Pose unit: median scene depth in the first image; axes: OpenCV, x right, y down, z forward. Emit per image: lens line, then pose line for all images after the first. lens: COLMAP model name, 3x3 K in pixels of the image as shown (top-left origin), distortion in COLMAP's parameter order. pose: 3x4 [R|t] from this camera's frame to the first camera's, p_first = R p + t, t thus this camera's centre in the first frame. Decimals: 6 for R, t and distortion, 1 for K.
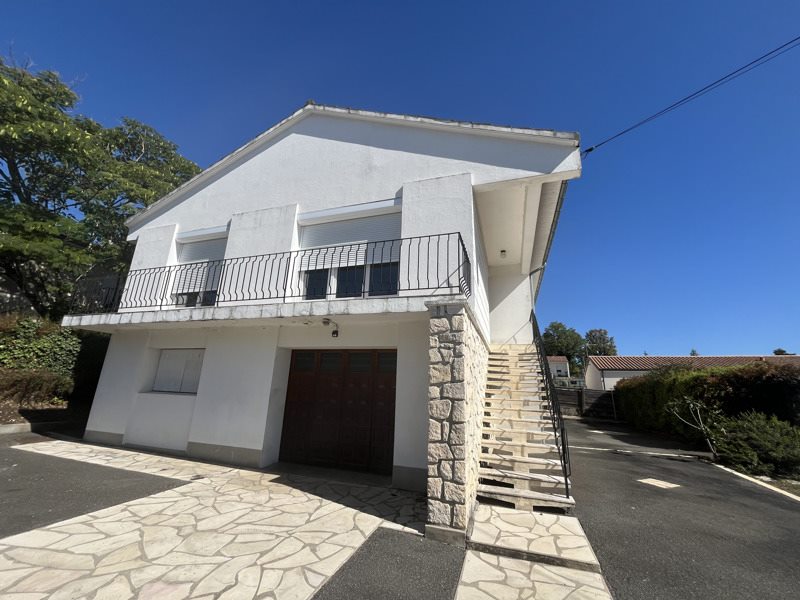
lens RADIAL K [[324.8, 0, 398.2], [0, 324.8, 299.8], [0, 0, 1]] dist [0.000051, -0.000069]
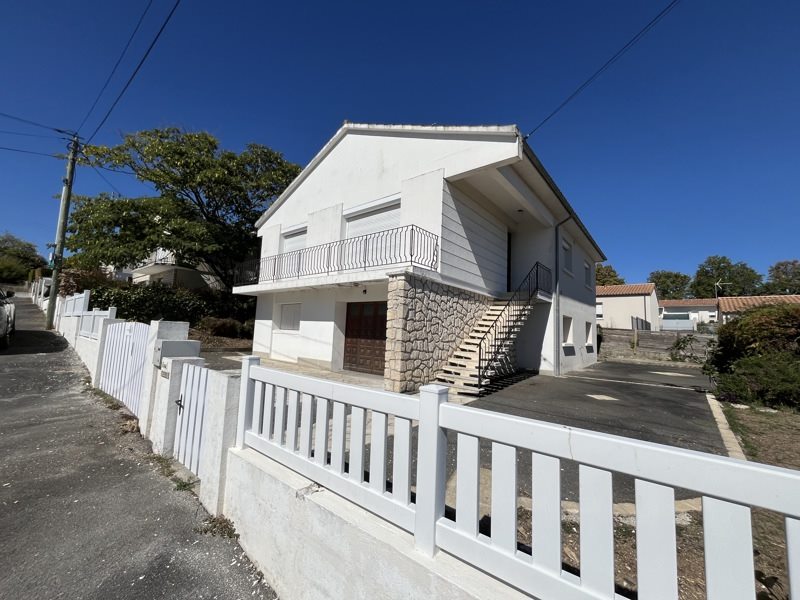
lens RADIAL K [[324.8, 0, 398.2], [0, 324.8, 299.8], [0, 0, 1]] dist [0.000051, -0.000069]
pose [[0.934446, -0.034139, -0.354466, 0.386673], [0.087994, 0.986663, 0.136944, -0.043037], [0.345063, -0.159158, 0.924987, -0.291247]]
